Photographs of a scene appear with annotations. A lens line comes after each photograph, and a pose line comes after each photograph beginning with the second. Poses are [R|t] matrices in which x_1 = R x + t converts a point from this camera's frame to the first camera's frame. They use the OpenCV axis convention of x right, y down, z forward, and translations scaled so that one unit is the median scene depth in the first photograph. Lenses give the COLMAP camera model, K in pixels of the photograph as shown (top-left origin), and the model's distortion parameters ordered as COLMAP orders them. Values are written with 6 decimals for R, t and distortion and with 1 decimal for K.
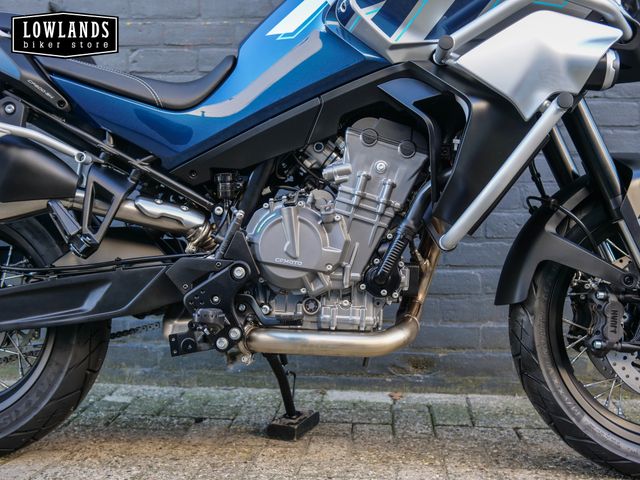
lens RADIAL K [[736.4, 0, 319.7], [0, 736.4, 239.1], [0, 0, 1]] dist [-0.001269, 0.000000]
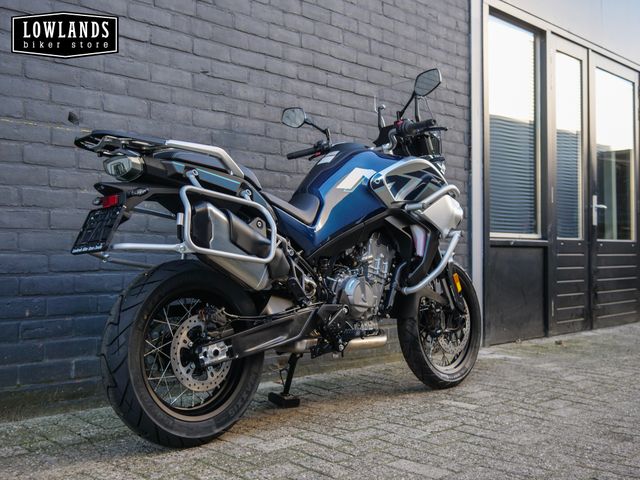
lens RADIAL K [[736.4, 0, 321.1], [0, 736.4, 240.4], [0, 0, 1]] dist [-0.001269, 0.000000]
pose [[0.637952, 0.008758, 0.770027, -1.118940], [0.018522, 0.999472, -0.026712, -0.061225], [-0.769854, 0.031304, 0.637452, -0.143695]]
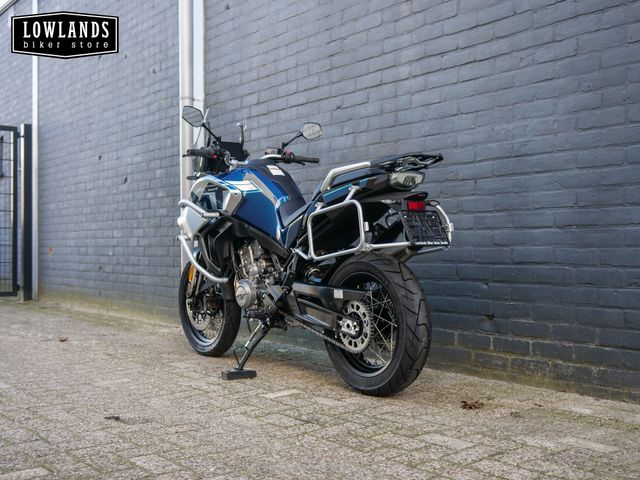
lens RADIAL K [[736.4, 0, 320.3], [0, 736.4, 241.9], [0, 0, 1]] dist [-0.001269, 0.000000]
pose [[0.690412, -0.017705, -0.723200, 1.325103], [-0.006669, 0.999502, -0.030836, -0.032469], [0.723386, 0.026112, 0.689950, -0.389452]]
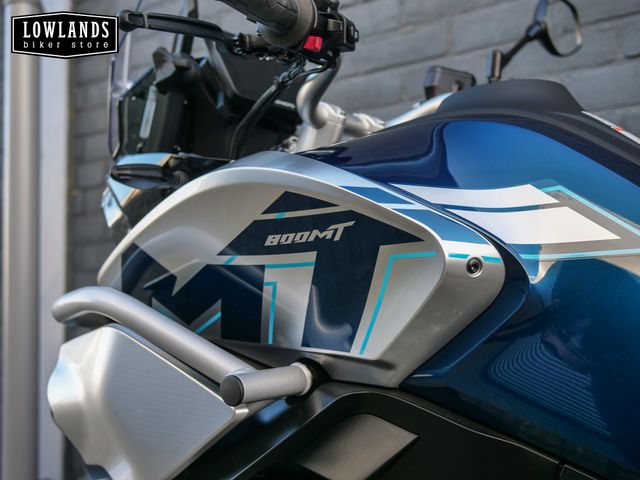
lens RADIAL K [[736.4, 0, 325.4], [0, 736.4, 240.1], [0, 0, 1]] dist [-0.001269, 0.000000]
pose [[0.856588, -0.051268, -0.513447, 0.028335], [0.003323, 0.995579, -0.093866, -0.181885], [0.515990, 0.078698, 0.852972, 0.395386]]
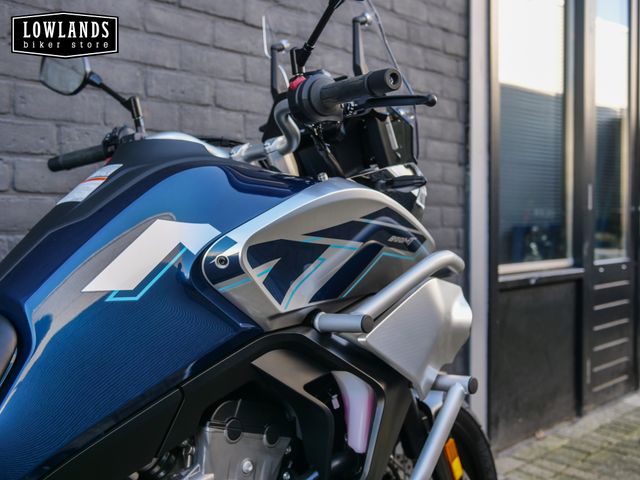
lens RADIAL K [[736.4, 0, 318.9], [0, 736.4, 240.3], [0, 0, 1]] dist [-0.001269, 0.000000]
pose [[0.617760, -0.031882, 0.785720, -0.300780], [0.022666, 0.999485, 0.022735, -0.230182], [-0.786040, 0.003764, 0.618164, 0.329022]]
